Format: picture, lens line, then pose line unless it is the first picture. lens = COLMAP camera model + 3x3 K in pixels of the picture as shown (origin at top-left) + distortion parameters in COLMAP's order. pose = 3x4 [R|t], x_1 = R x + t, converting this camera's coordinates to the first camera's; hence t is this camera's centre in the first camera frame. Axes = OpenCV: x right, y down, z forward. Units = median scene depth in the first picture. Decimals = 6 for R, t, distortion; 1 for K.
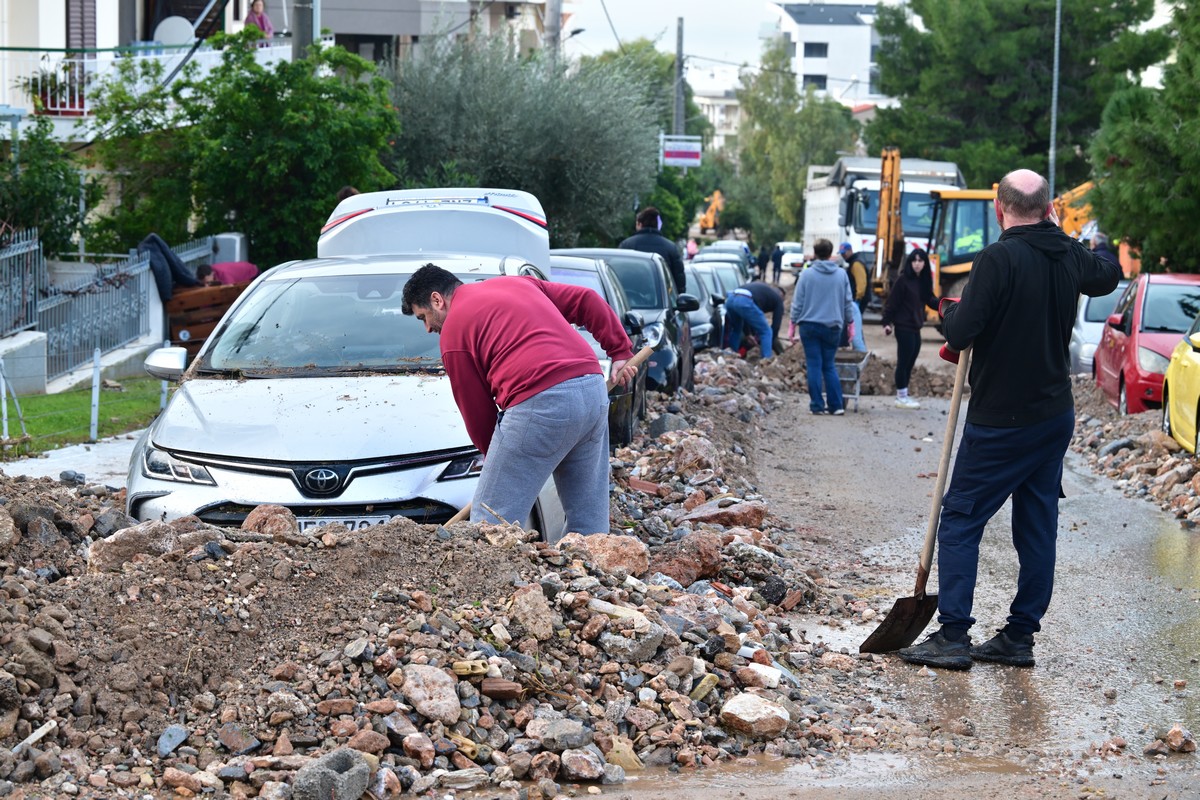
lens RADIAL K [[2895.4, 0, 601.2], [0, 2895.4, 399.3], [0, 0, 1]] dist [0.011387, 0.000000]
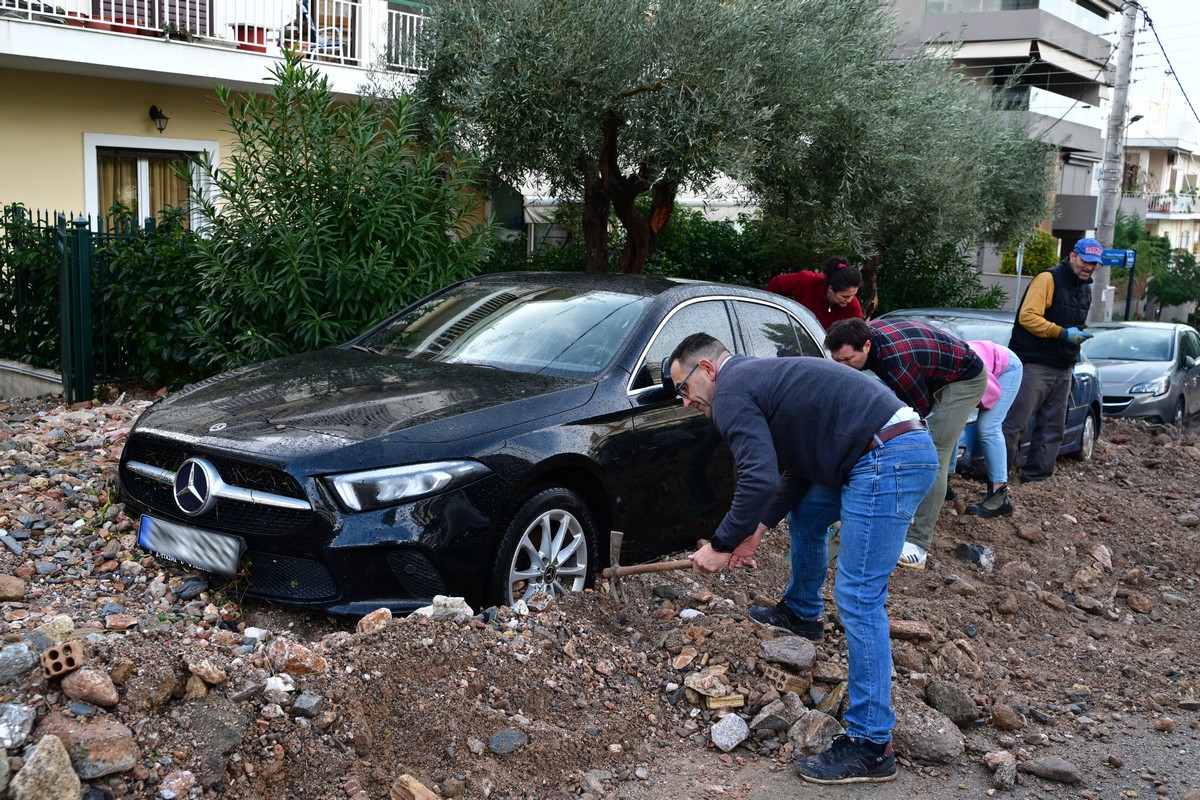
lens RADIAL K [[1183.9, 0, 596.2], [0, 1183.9, 400.1], [0, 0, 1]] dist [-0.004230, 0.000000]
pose [[0.853411, 0.103959, -0.510767, 0.098063], [-0.091486, 0.994572, 0.049573, -0.035626], [0.513148, 0.004422, 0.858289, 0.827477]]
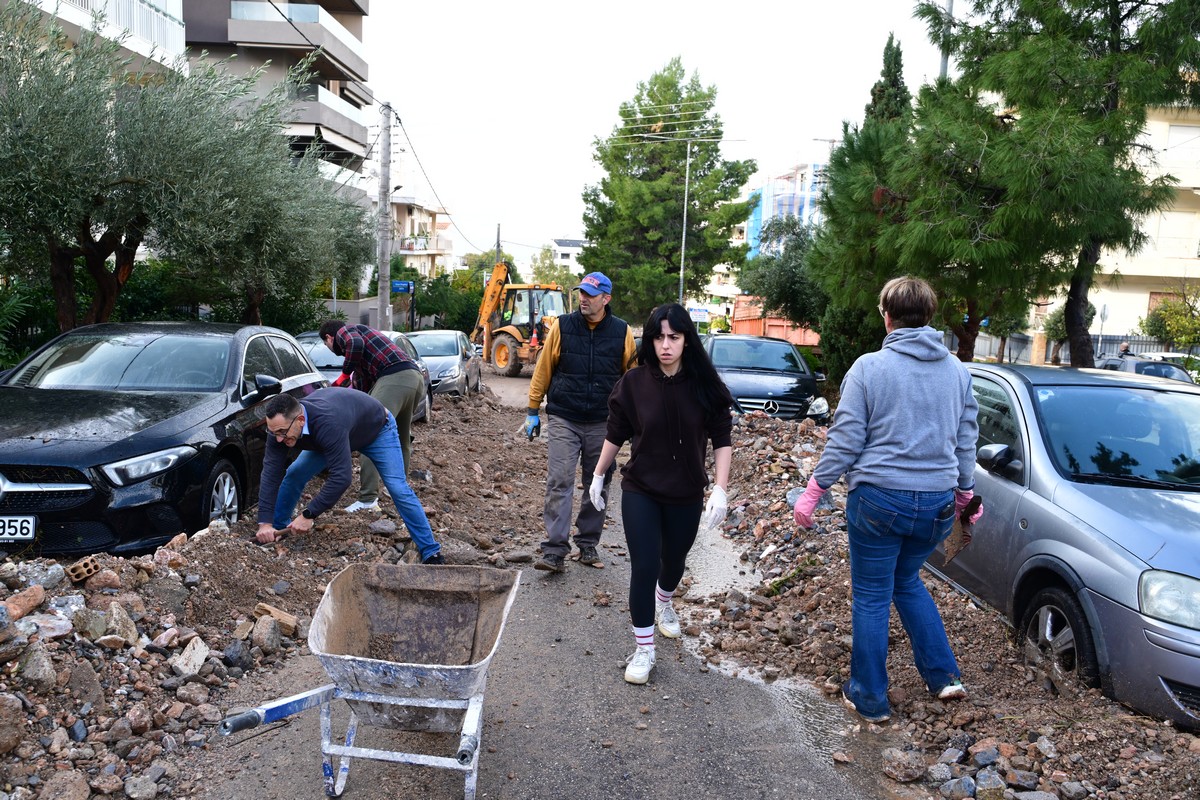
lens RADIAL K [[942.4, 0, 594.2], [0, 942.4, 399.6], [0, 0, 1]] dist [-0.004171, -0.005750]
pose [[0.994783, 0.007834, 0.101717, 0.080212], [-0.009957, 0.999743, 0.020378, -0.034132], [-0.101531, -0.021284, 0.994605, 0.771467]]
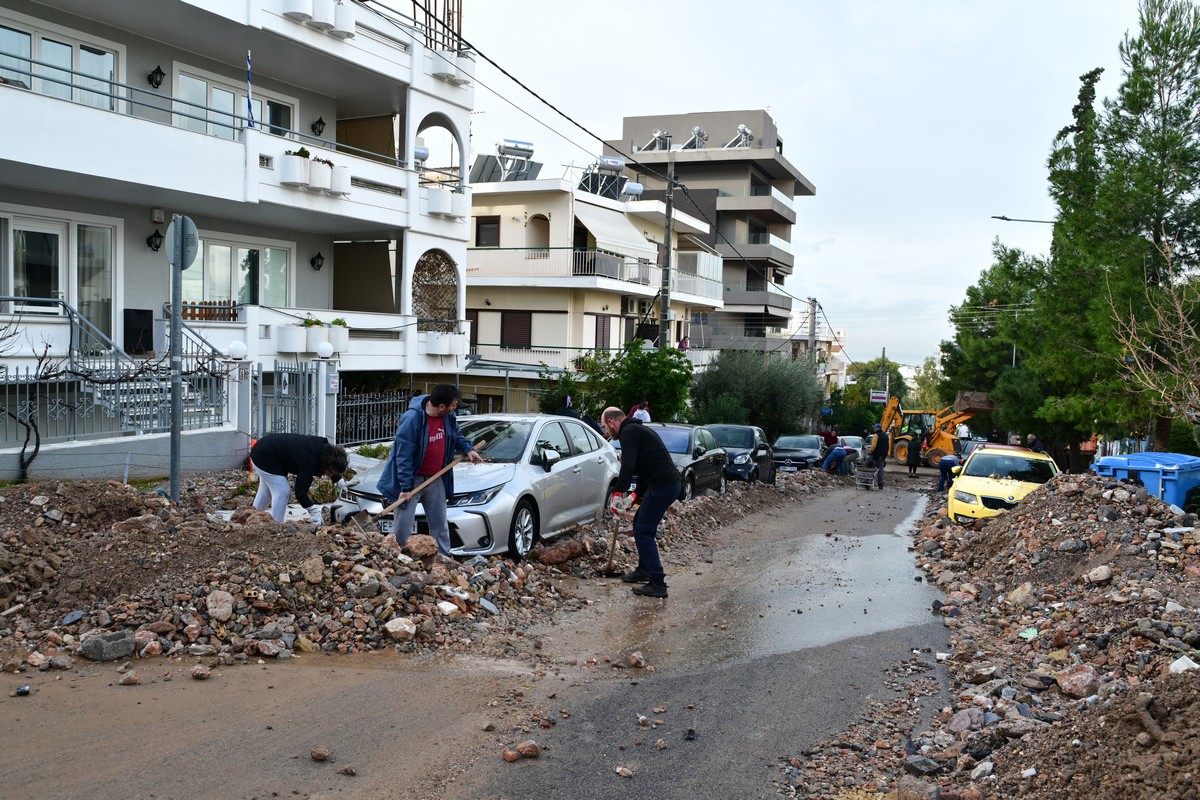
lens RADIAL K [[1015.3, 0, 595.8], [0, 1015.3, 402.4], [0, 0, 1]] dist [-0.005348, -0.004216]
pose [[0.961497, 0.028207, -0.273366, 0.084796], [-0.049575, 0.996202, -0.071577, -0.000915], [0.270308, 0.082373, 0.959243, 0.079170]]
